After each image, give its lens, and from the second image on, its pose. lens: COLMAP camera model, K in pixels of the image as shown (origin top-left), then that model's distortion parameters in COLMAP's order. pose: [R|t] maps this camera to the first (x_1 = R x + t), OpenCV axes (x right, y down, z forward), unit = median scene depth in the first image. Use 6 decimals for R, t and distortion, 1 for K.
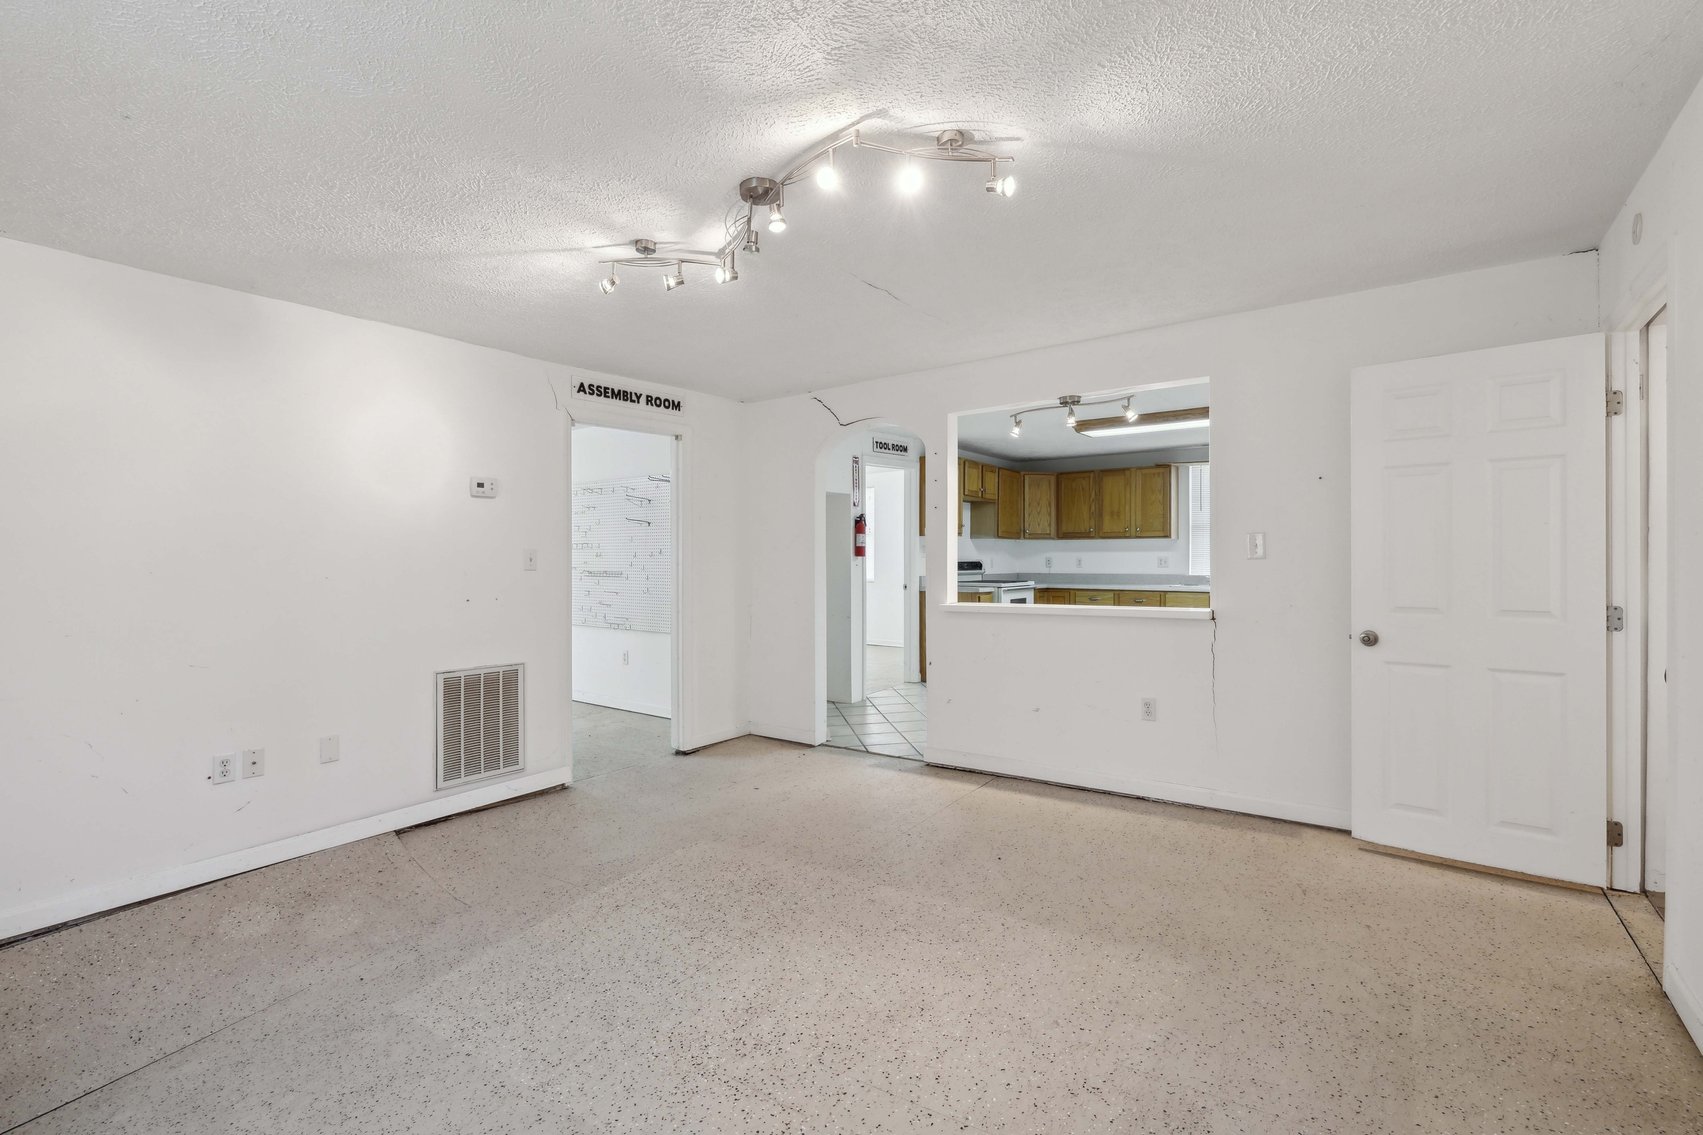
lens RADIAL K [[768.2, 0, 850.8], [0, 768.2, 572.6], [0, 0, 1]] dist [-0.008373, 0.000019]
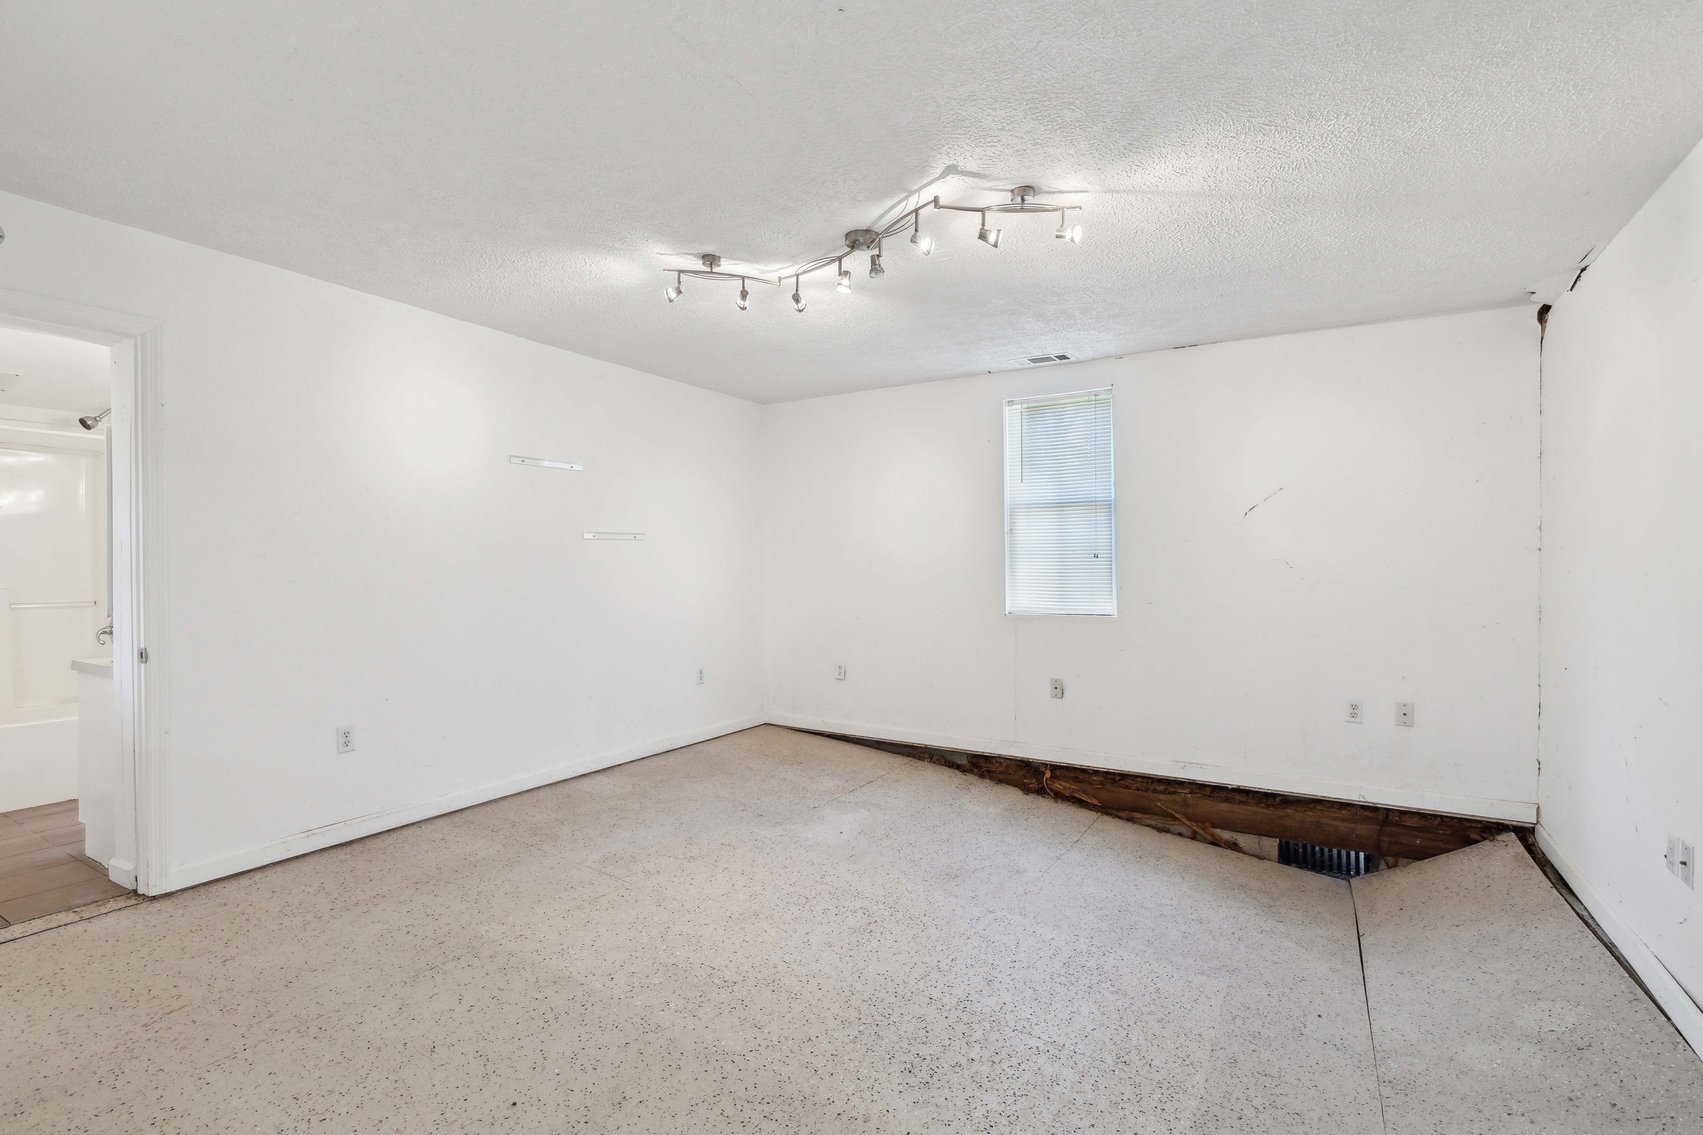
lens RADIAL K [[783.8, 0, 850.9], [0, 783.8, 567.8], [0, 0, 1]] dist [-0.003054, -0.000167]
pose [[-0.997014, 0.004895, -0.077063, -0.007440], [0.003420, 0.999809, 0.019252, -0.027882], [0.077143, 0.018931, -0.996840, 1.891292]]
